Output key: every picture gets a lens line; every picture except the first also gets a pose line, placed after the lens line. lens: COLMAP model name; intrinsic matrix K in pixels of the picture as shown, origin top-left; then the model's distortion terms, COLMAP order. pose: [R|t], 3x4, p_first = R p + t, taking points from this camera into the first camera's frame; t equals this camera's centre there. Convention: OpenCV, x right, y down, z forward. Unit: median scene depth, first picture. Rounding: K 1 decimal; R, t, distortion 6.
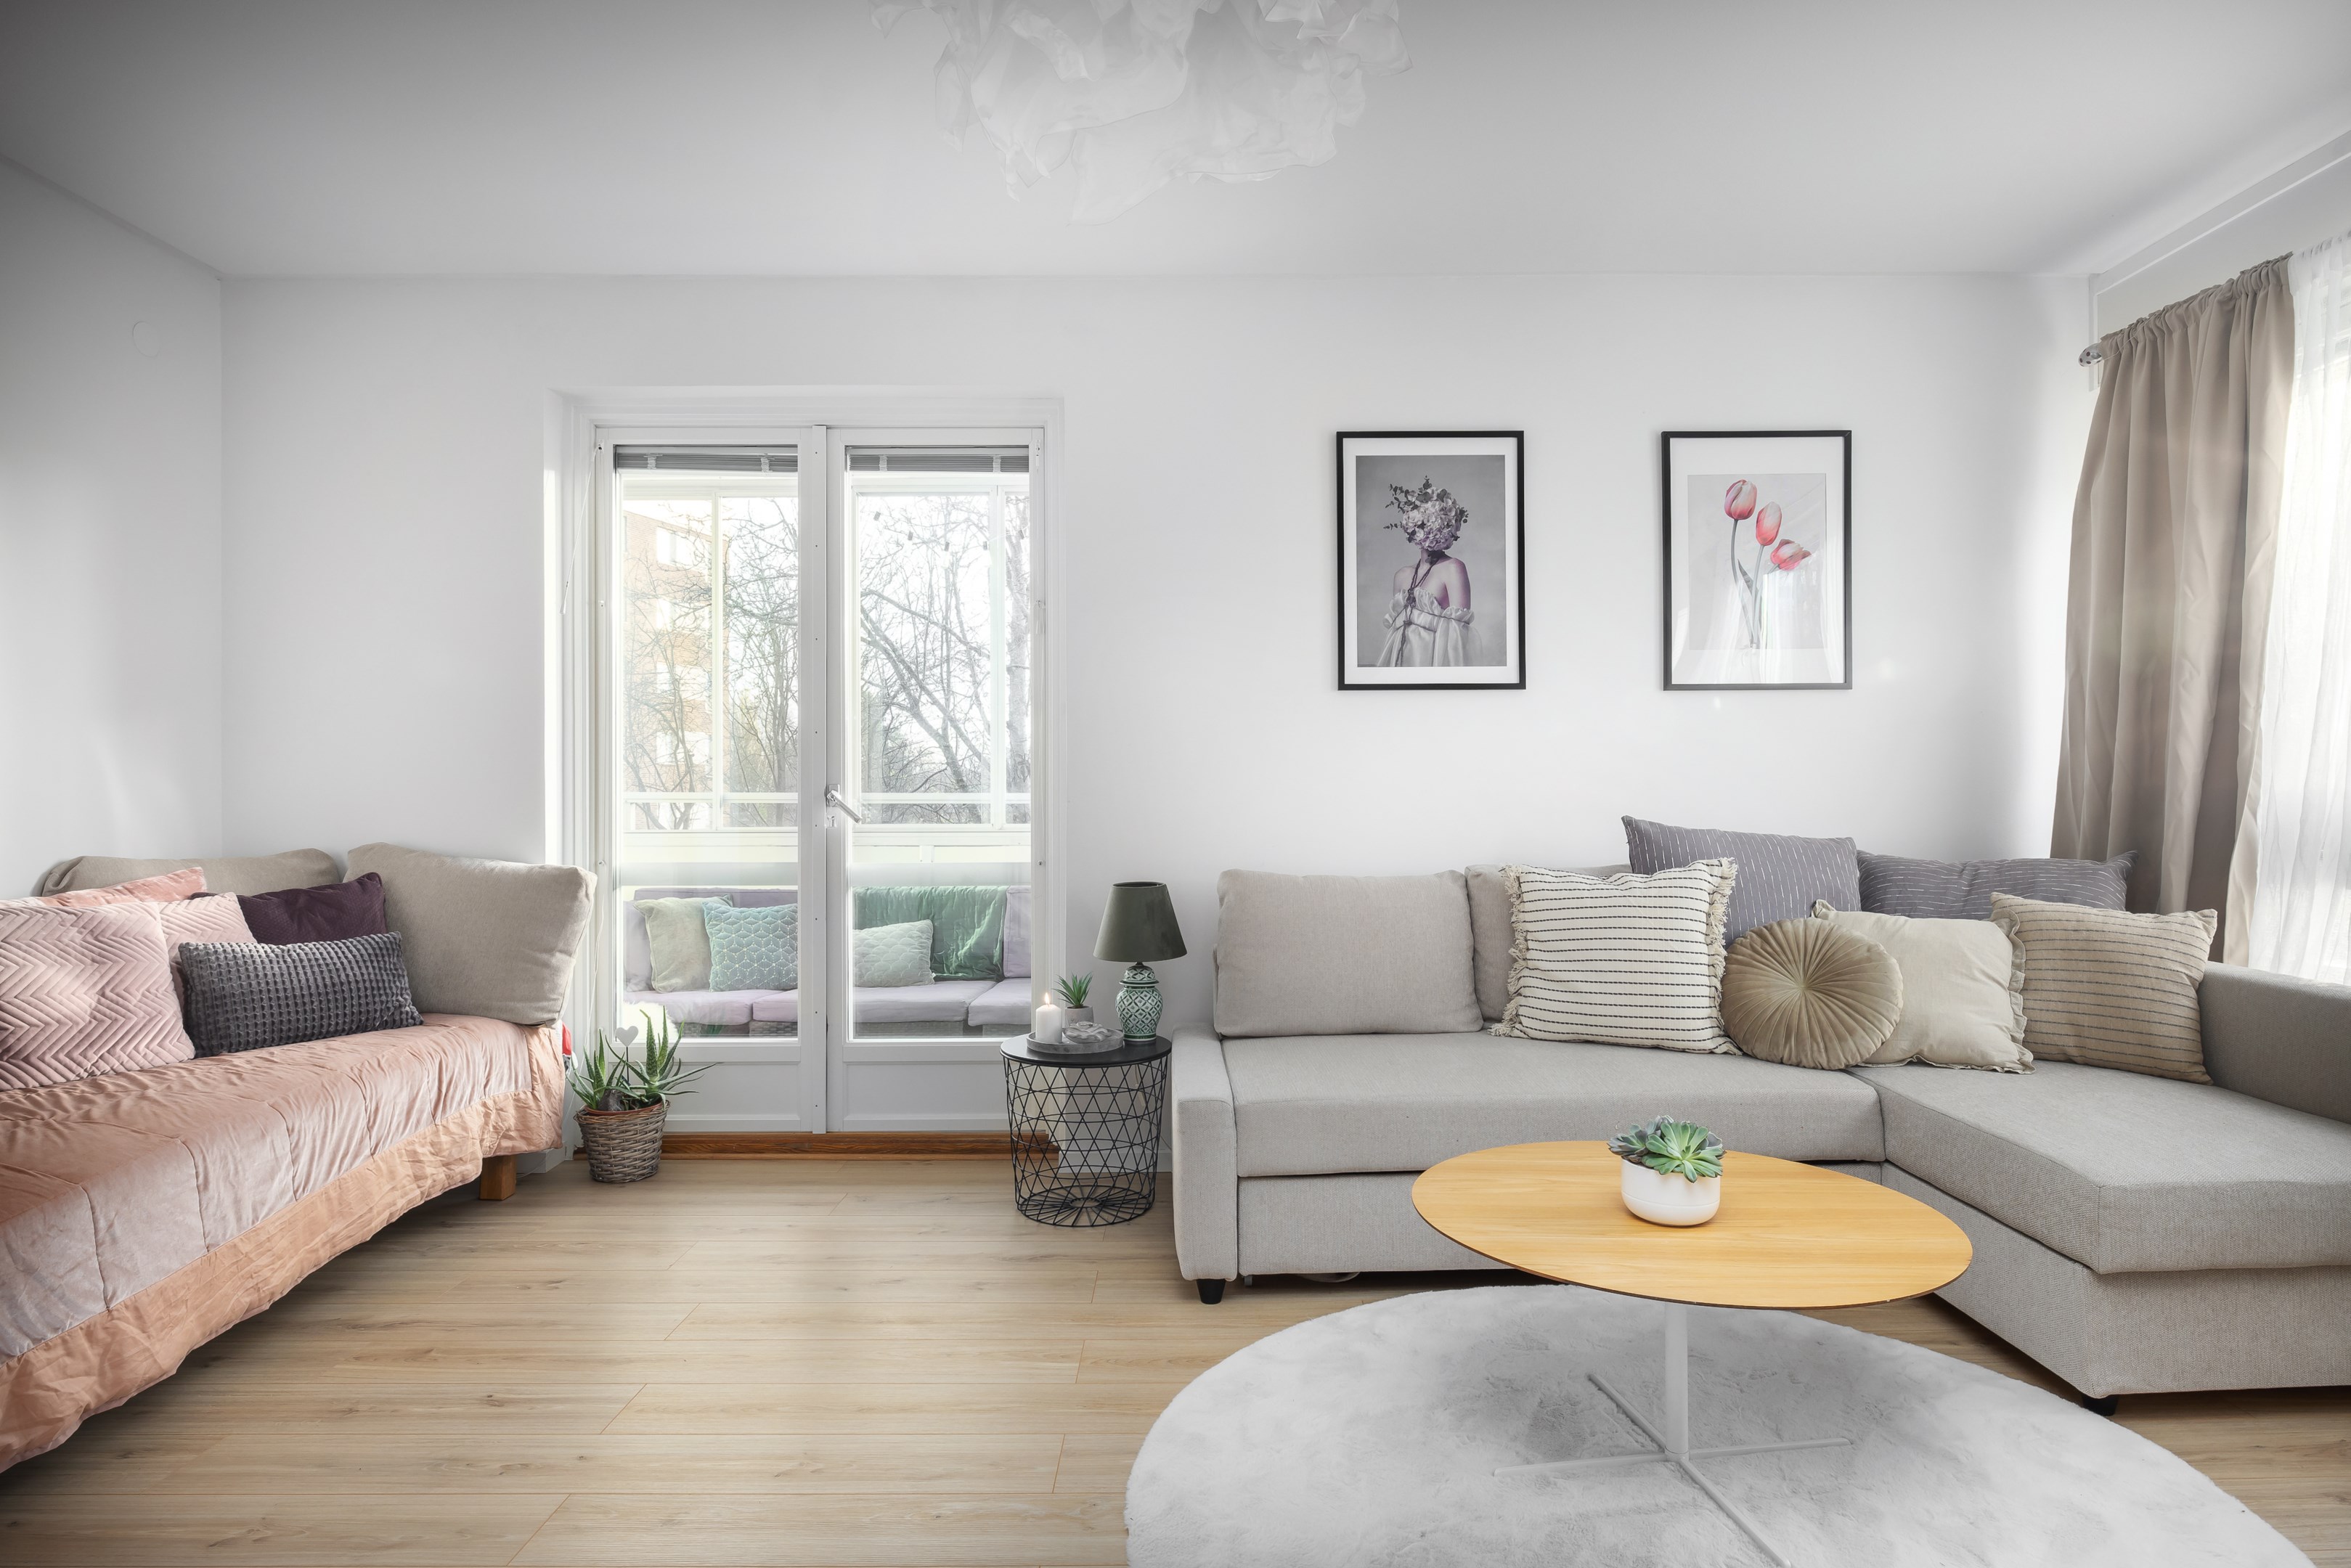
lens RADIAL K [[1336.3, 0, 1193.5], [0, 1336.3, 787.1], [0, 0, 1]] dist [0.002914, -0.001799]
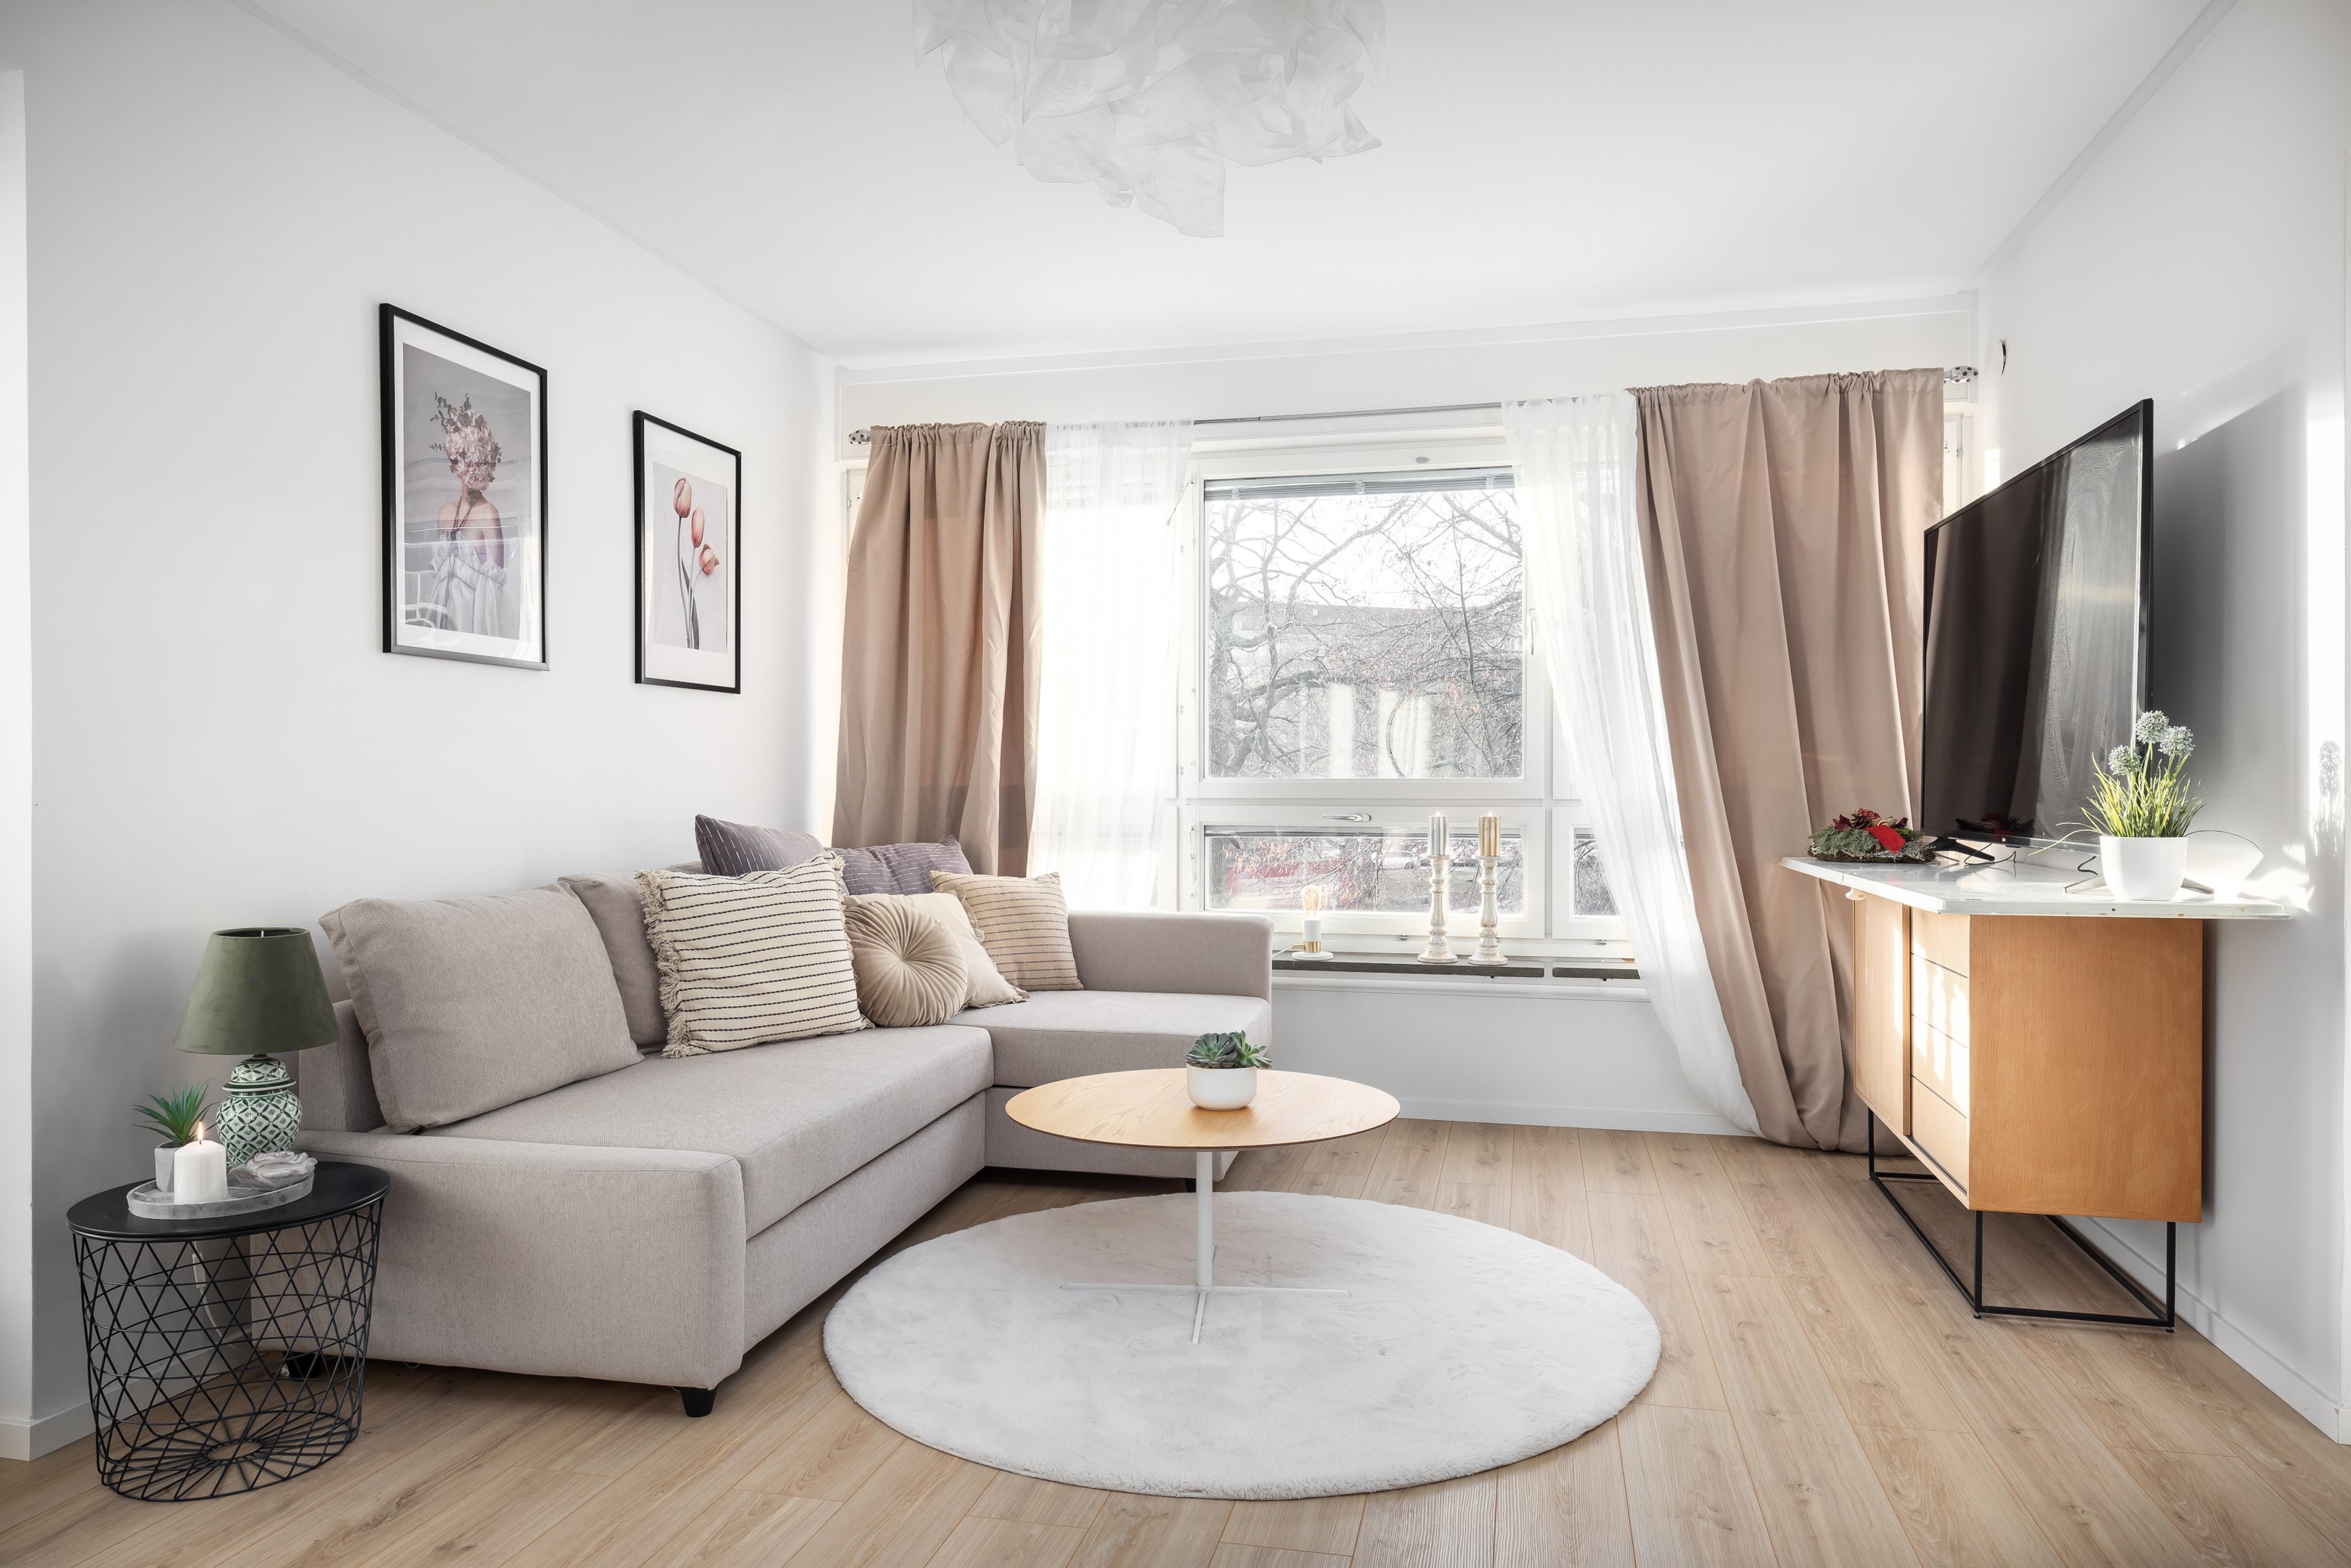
lens RADIAL K [[1520.8, 0, 1197.4], [0, 1520.8, 803.2], [0, 0, 1]] dist [-0.009336, -0.003311]
pose [[0.220845, -0.007204, 0.975282, -0.613639], [-0.002953, 0.999963, 0.008055, 0.003095], [-0.975304, -0.004659, 0.220816, 0.374452]]
